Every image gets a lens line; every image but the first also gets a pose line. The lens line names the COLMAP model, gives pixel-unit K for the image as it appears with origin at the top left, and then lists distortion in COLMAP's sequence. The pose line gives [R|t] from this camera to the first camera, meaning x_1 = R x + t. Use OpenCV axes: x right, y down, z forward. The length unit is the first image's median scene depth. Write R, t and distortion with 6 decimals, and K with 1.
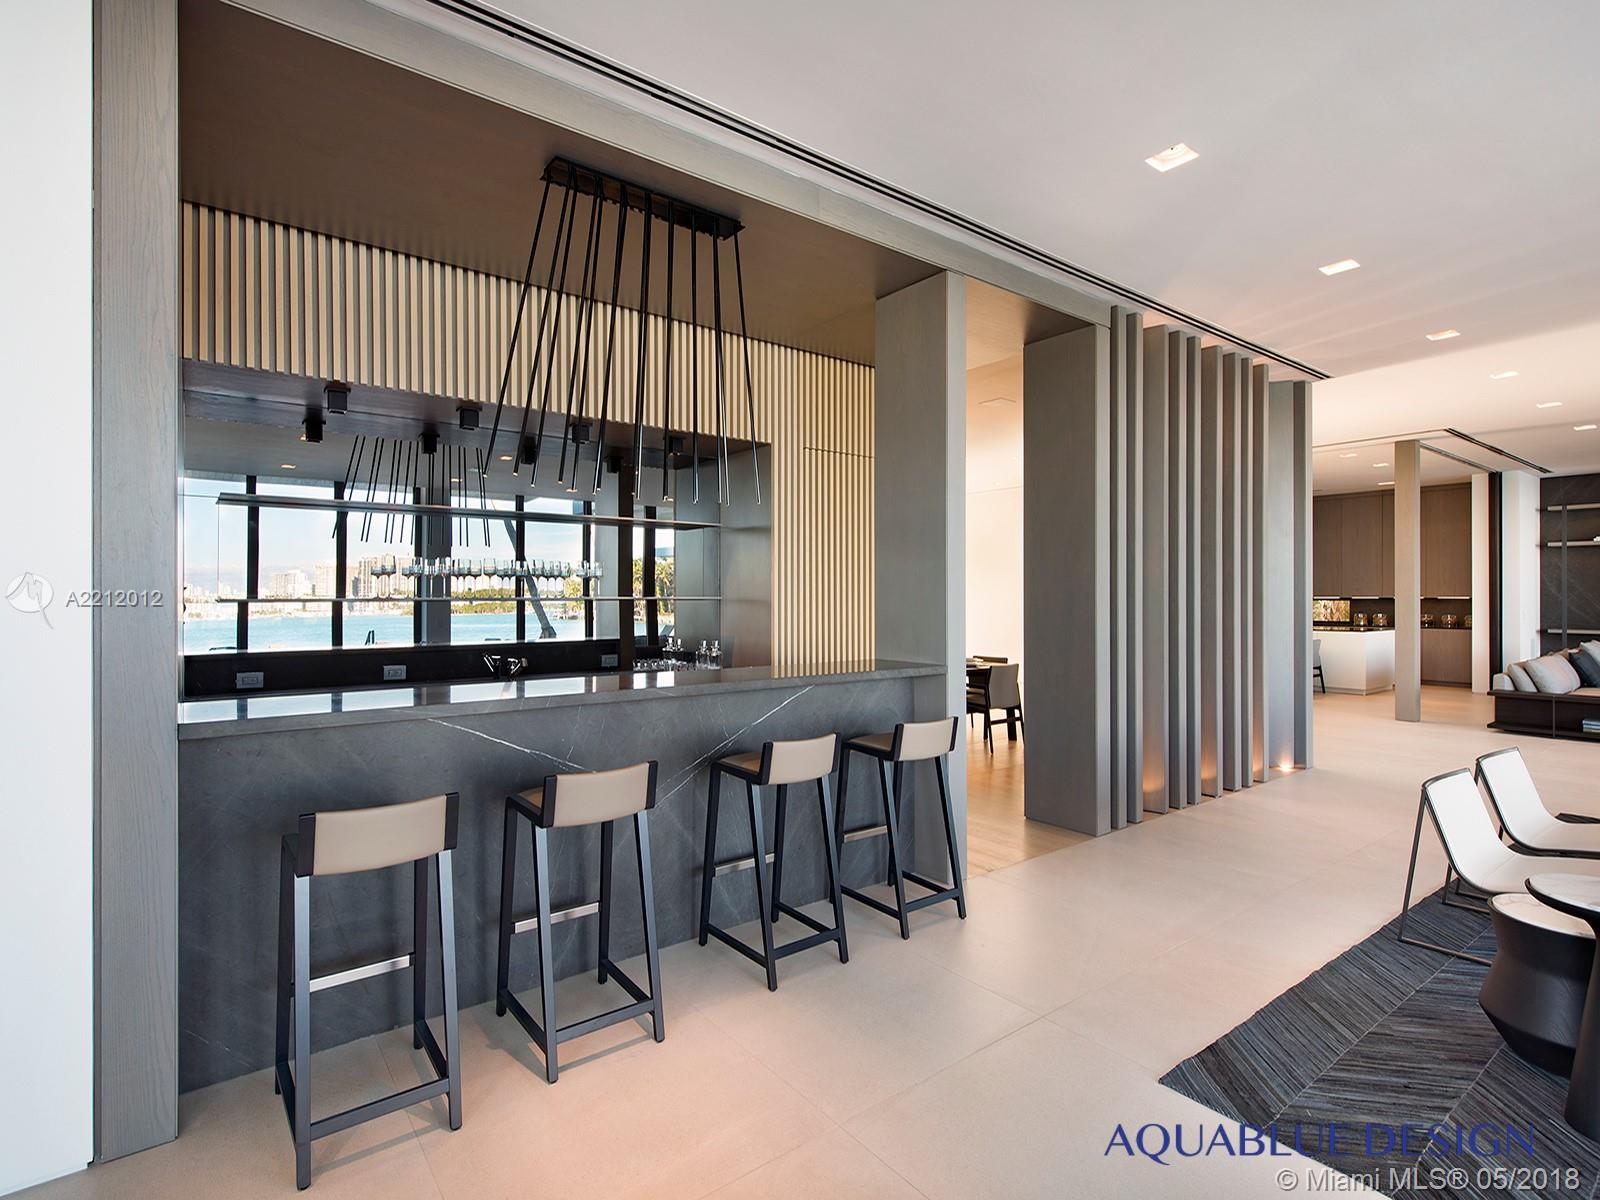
lens RADIAL K [[768.0, 0, 801.9], [0, 768.0, 594.2], [0, 0, 1]] dist [0.001311, 0.000465]
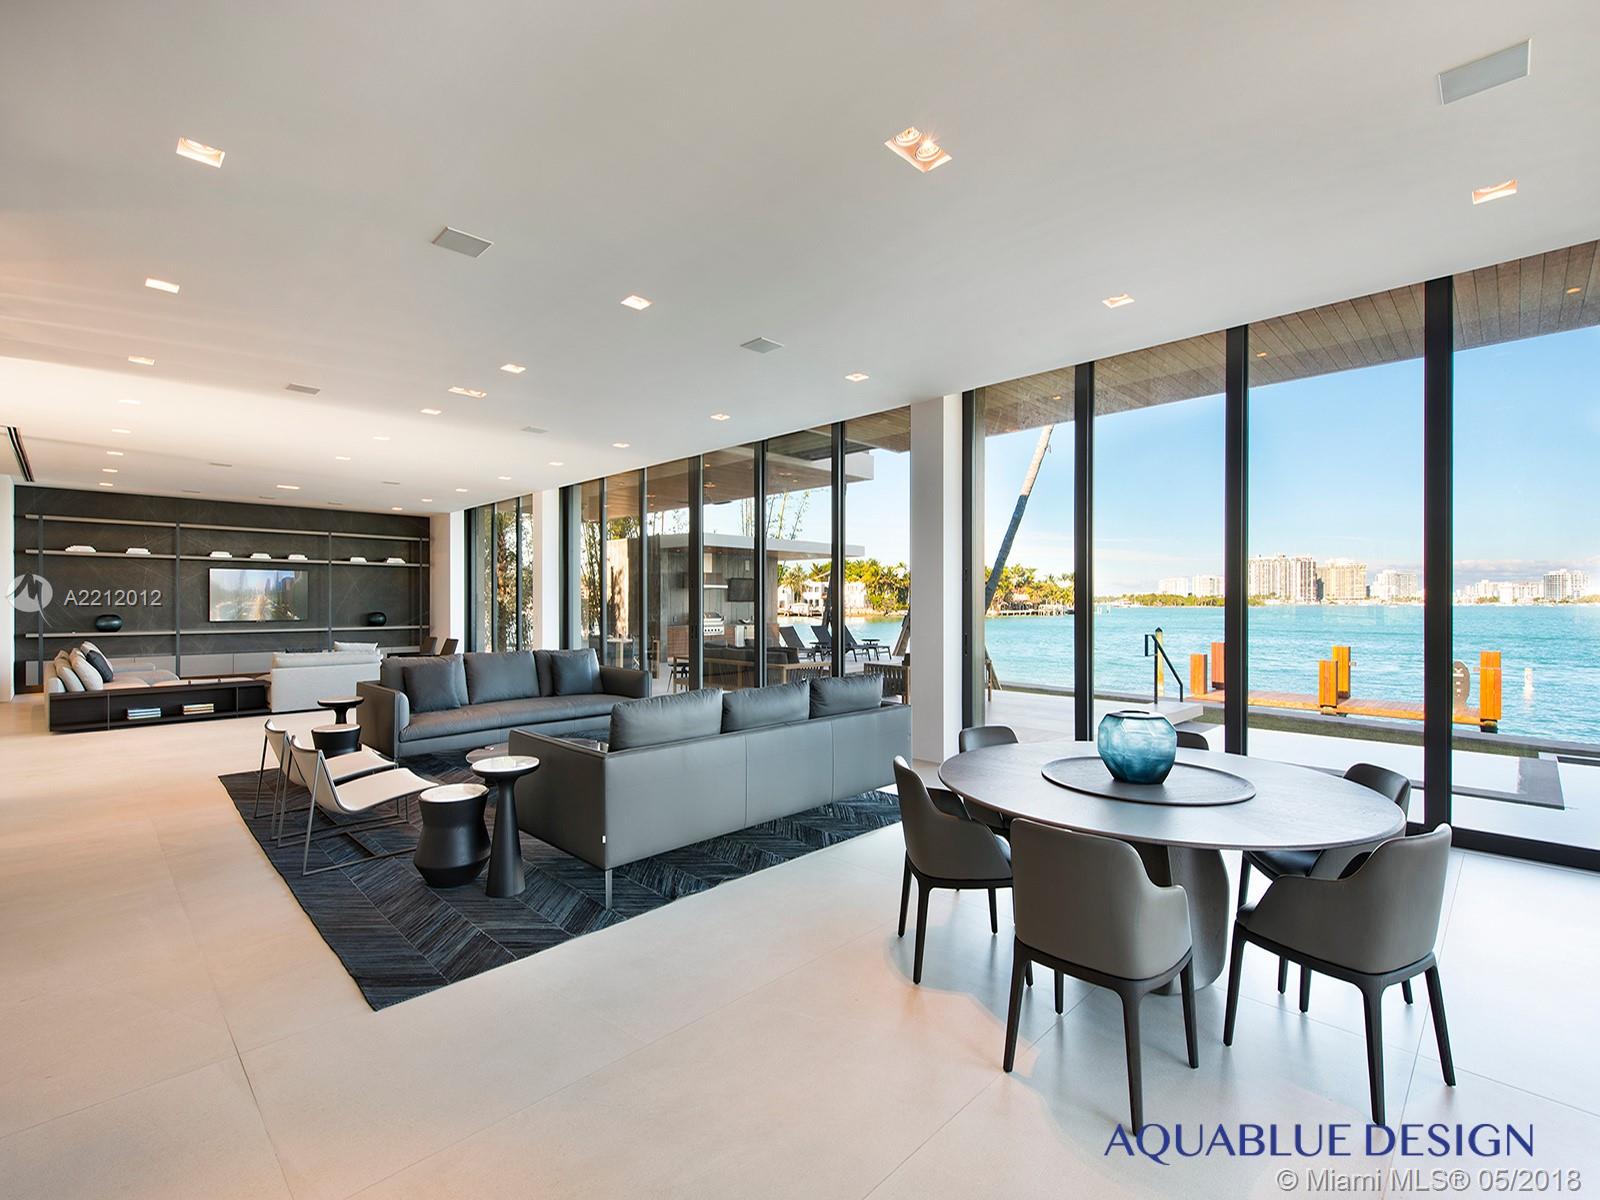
lens RADIAL K [[768.0, 0, 801.1], [0, 768.0, 597.0], [0, 0, 1]] dist [0.001311, 0.000465]
pose [[-0.125915, -0.002673, 0.992037, -0.437529], [0.007505, 0.999965, 0.003647, -0.000095], [-0.992013, 0.007905, -0.125891, 0.274232]]
